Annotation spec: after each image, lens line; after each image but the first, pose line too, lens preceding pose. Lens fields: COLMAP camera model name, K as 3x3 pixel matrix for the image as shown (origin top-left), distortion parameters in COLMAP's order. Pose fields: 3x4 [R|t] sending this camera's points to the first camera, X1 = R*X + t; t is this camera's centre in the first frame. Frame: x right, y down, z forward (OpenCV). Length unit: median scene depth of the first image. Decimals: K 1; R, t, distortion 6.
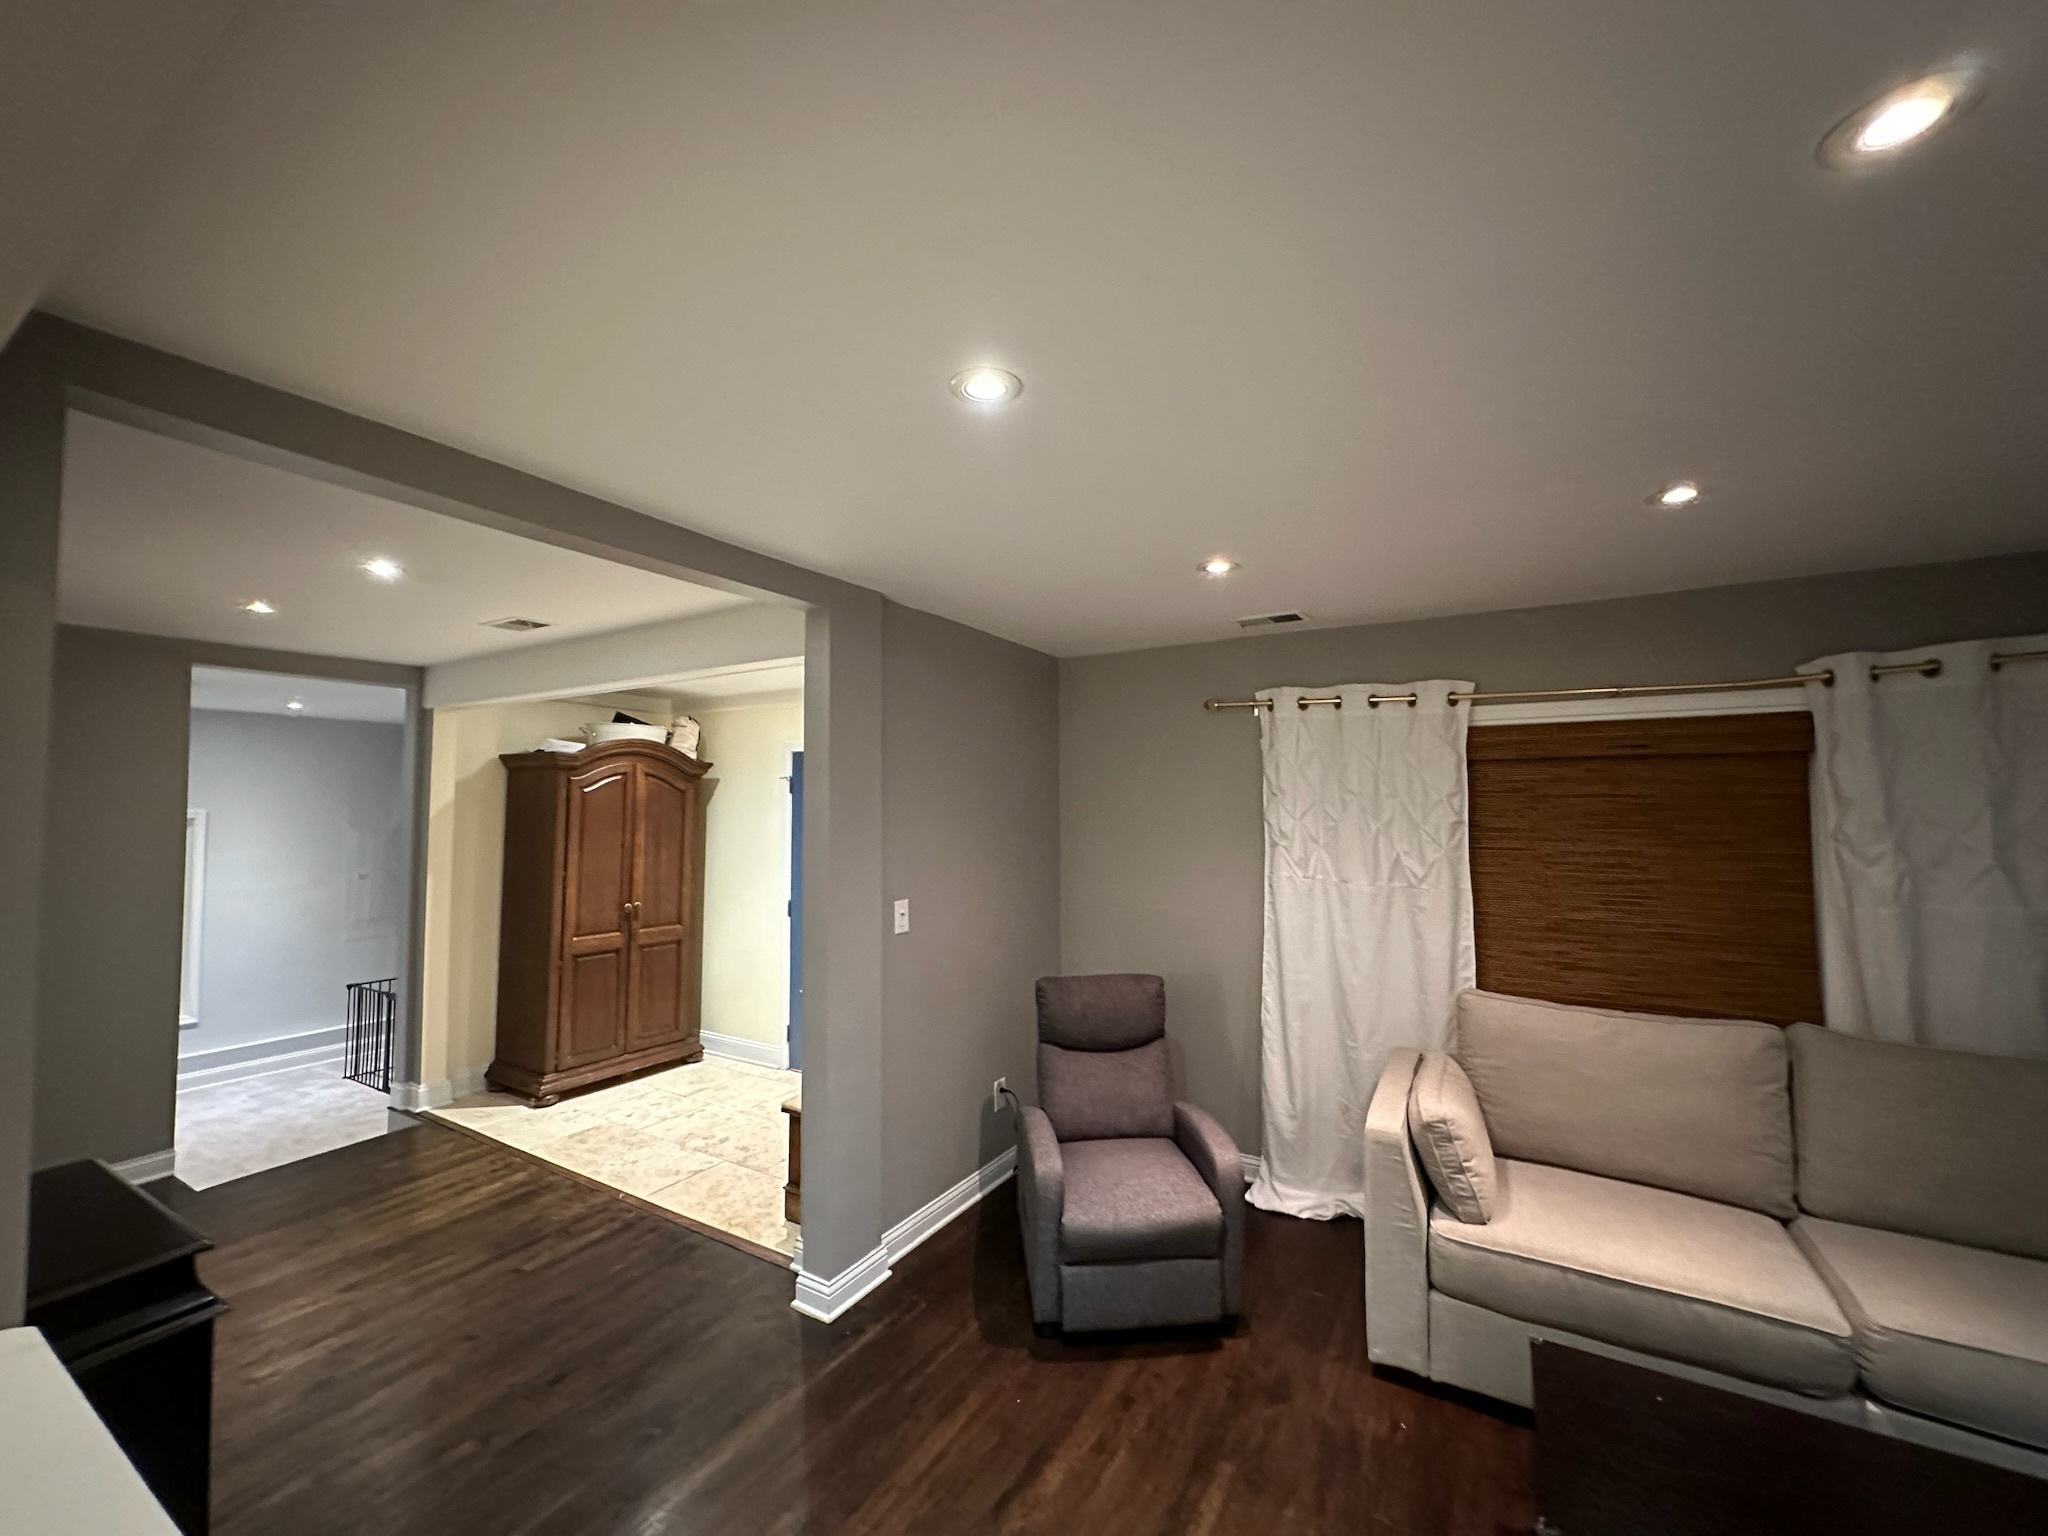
lens RADIAL K [[811.2, 0, 1024.0], [0, 811.2, 768.0], [0, 0, 1]] dist [-0.002980, 0.000217]
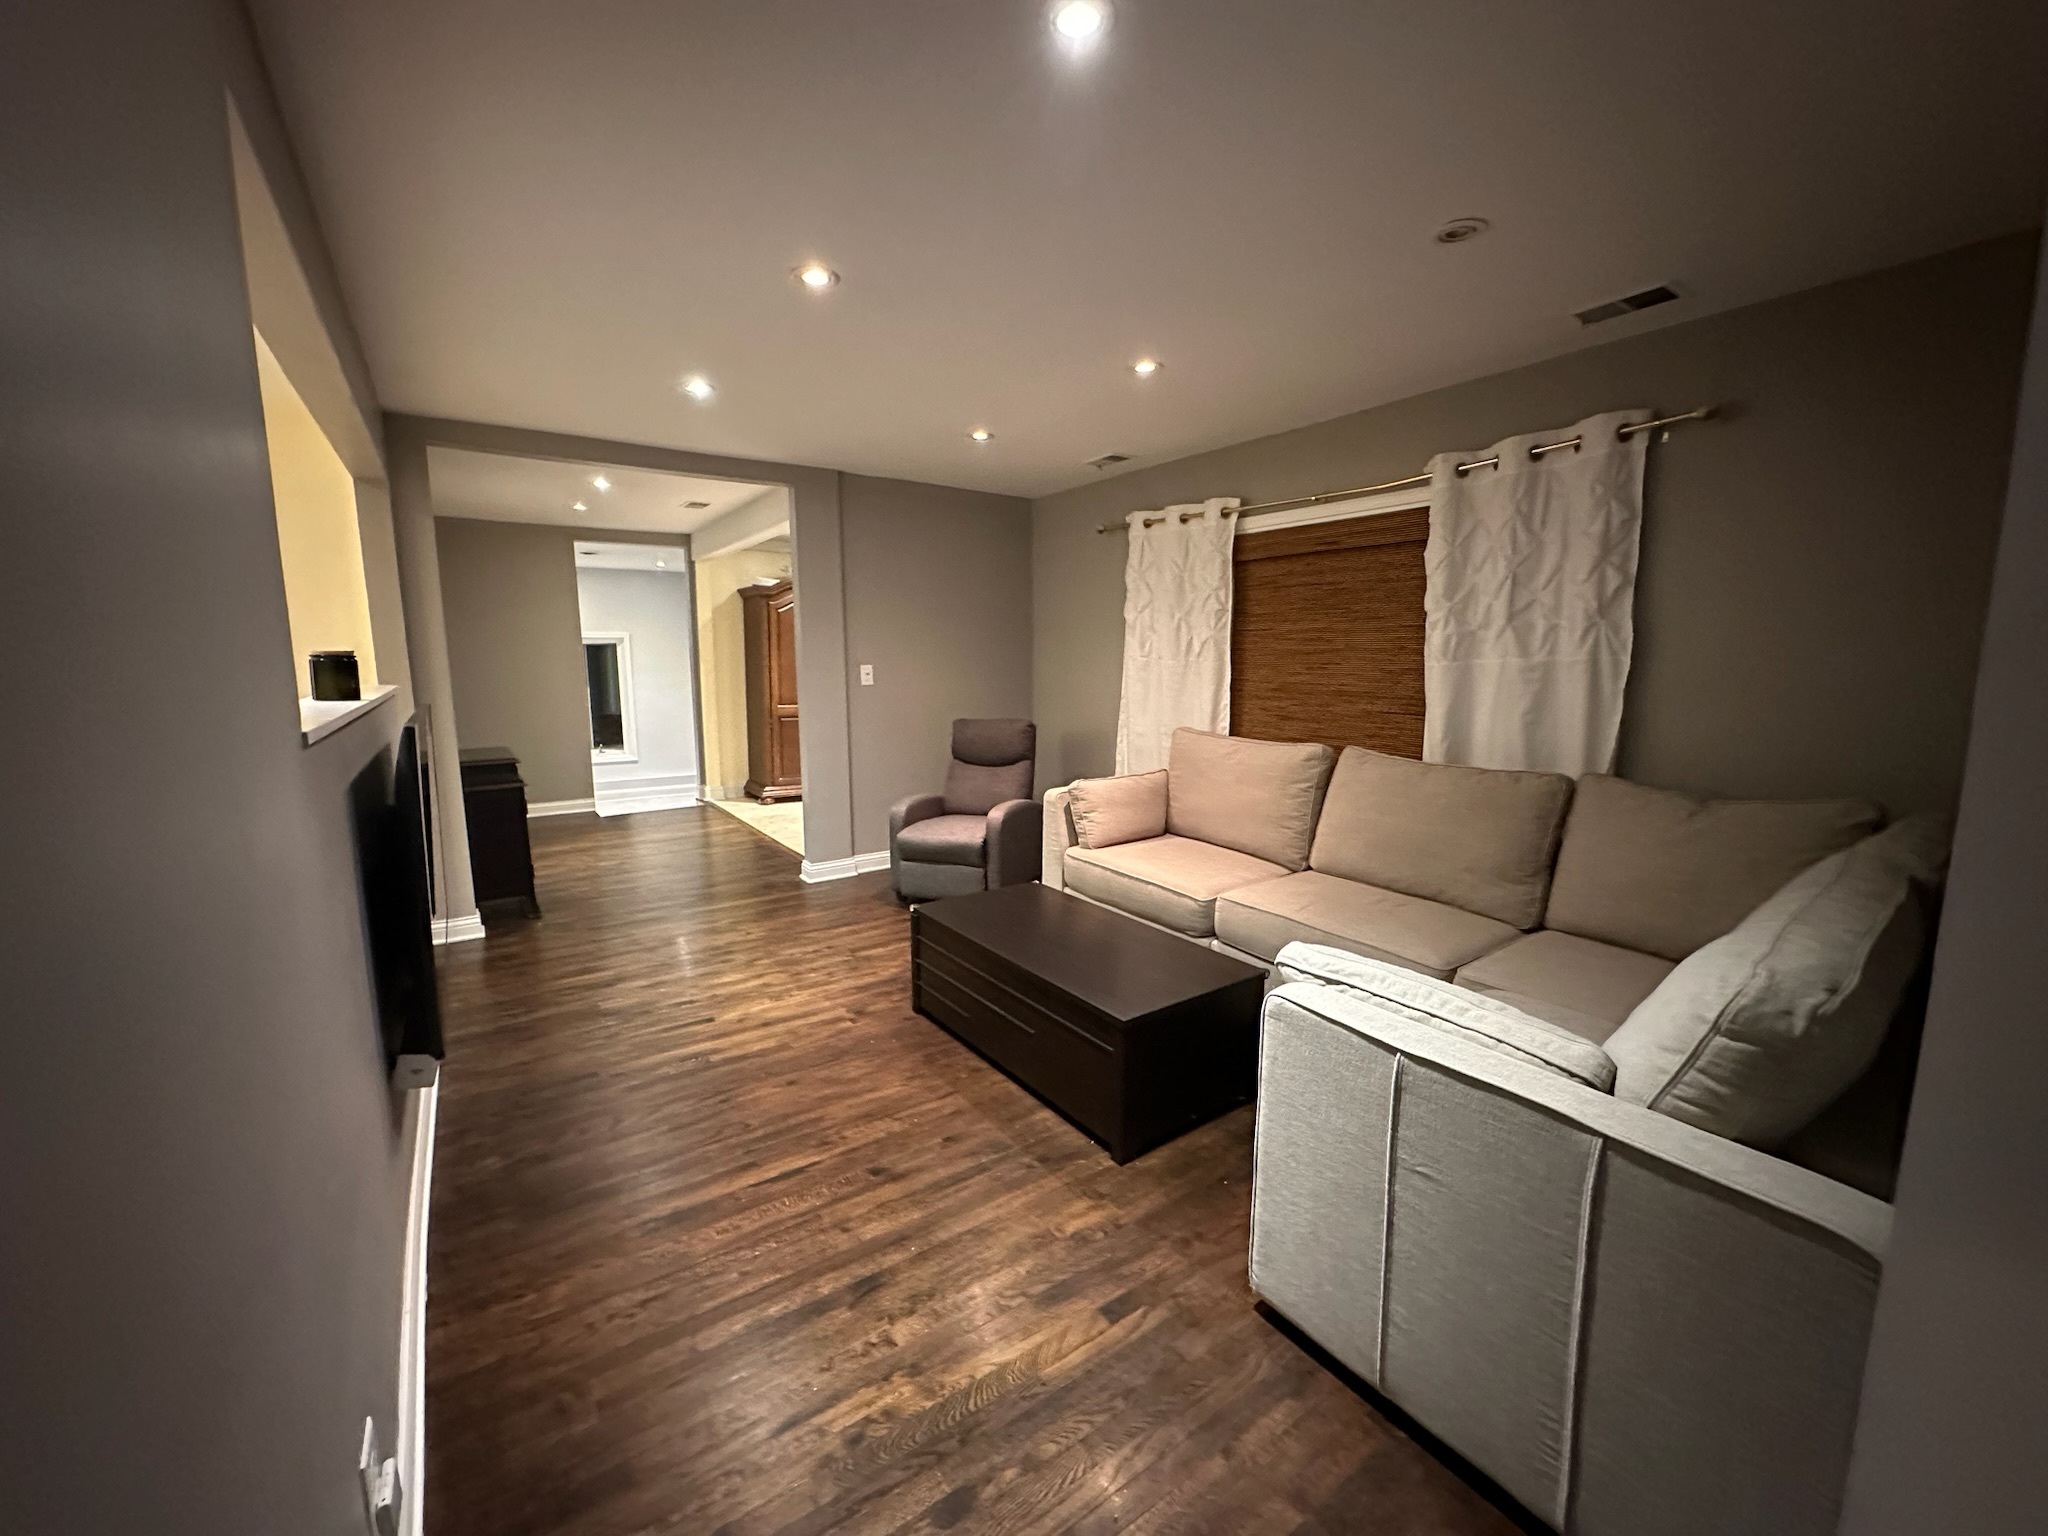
lens RADIAL K [[811.2, 0, 1024.0], [0, 811.2, 768.0], [0, 0, 1]] dist [-0.002980, 0.000217]
pose [[0.910648, 0.057654, -0.409140, 0.788970], [0.021256, 0.982369, 0.185742, 0.066702], [0.412635, -0.177842, 0.893367, -0.351523]]
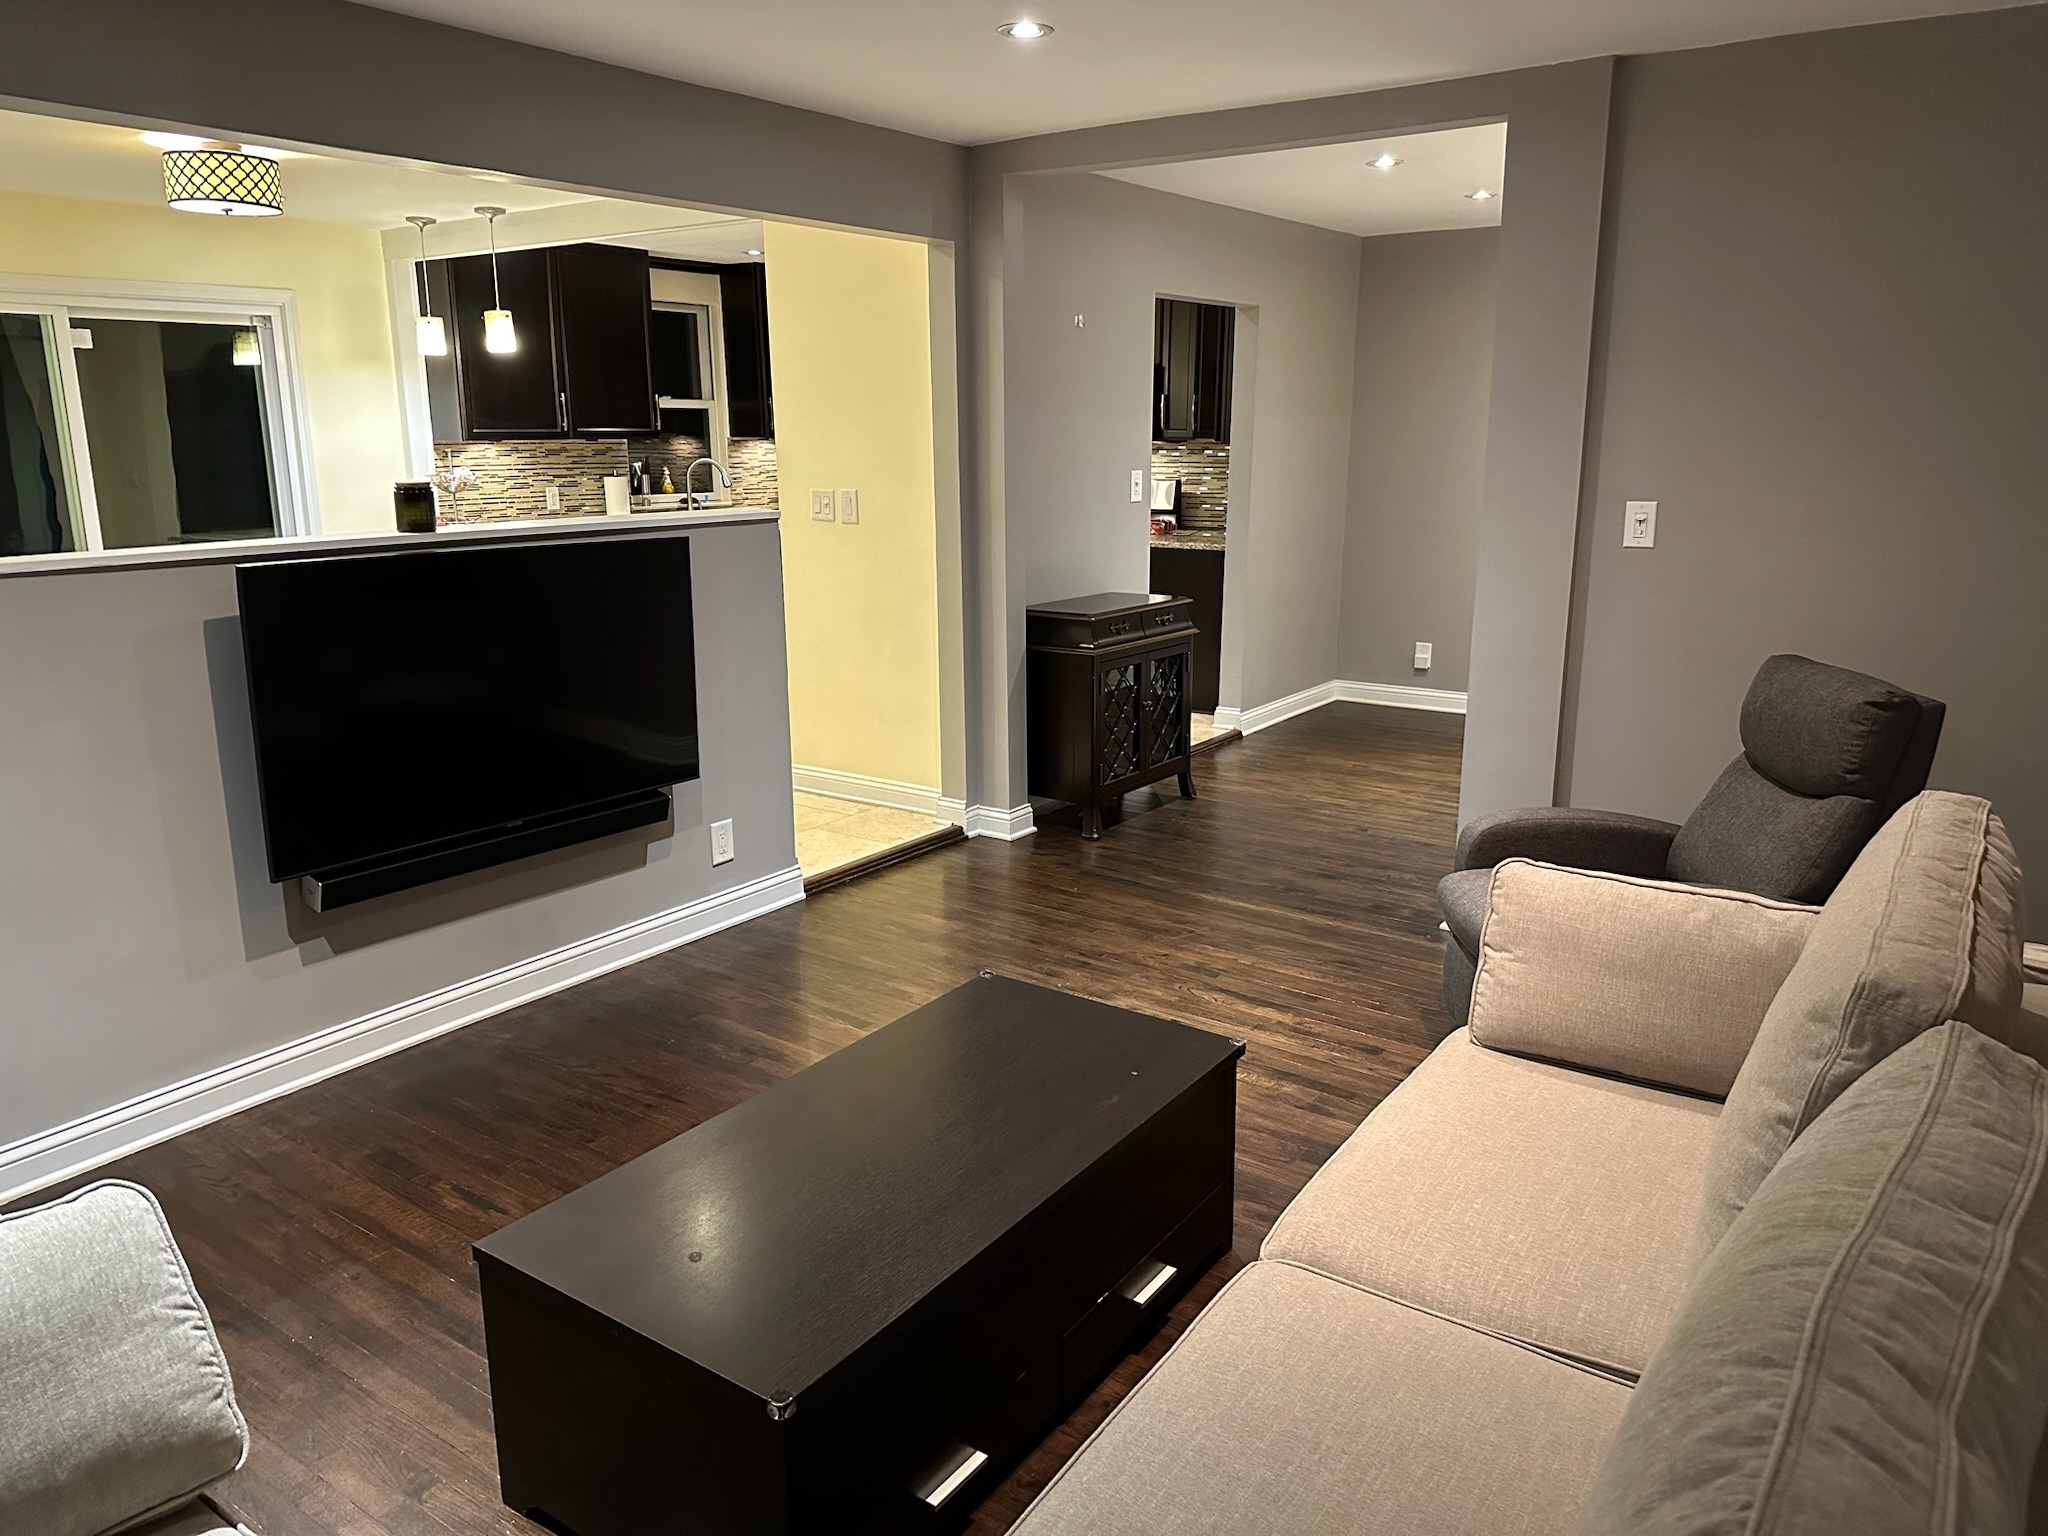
lens RADIAL K [[1420.6, 0, 1024.0], [0, 1420.6, 768.0], [0, 0, 1]] dist [-0.007292, -0.002650]
pose [[-0.069301, 0.239276, -0.968475, 1.122372], [0.047563, 0.970498, 0.236372, 0.065731], [0.996461, -0.029683, -0.078637, 0.526454]]
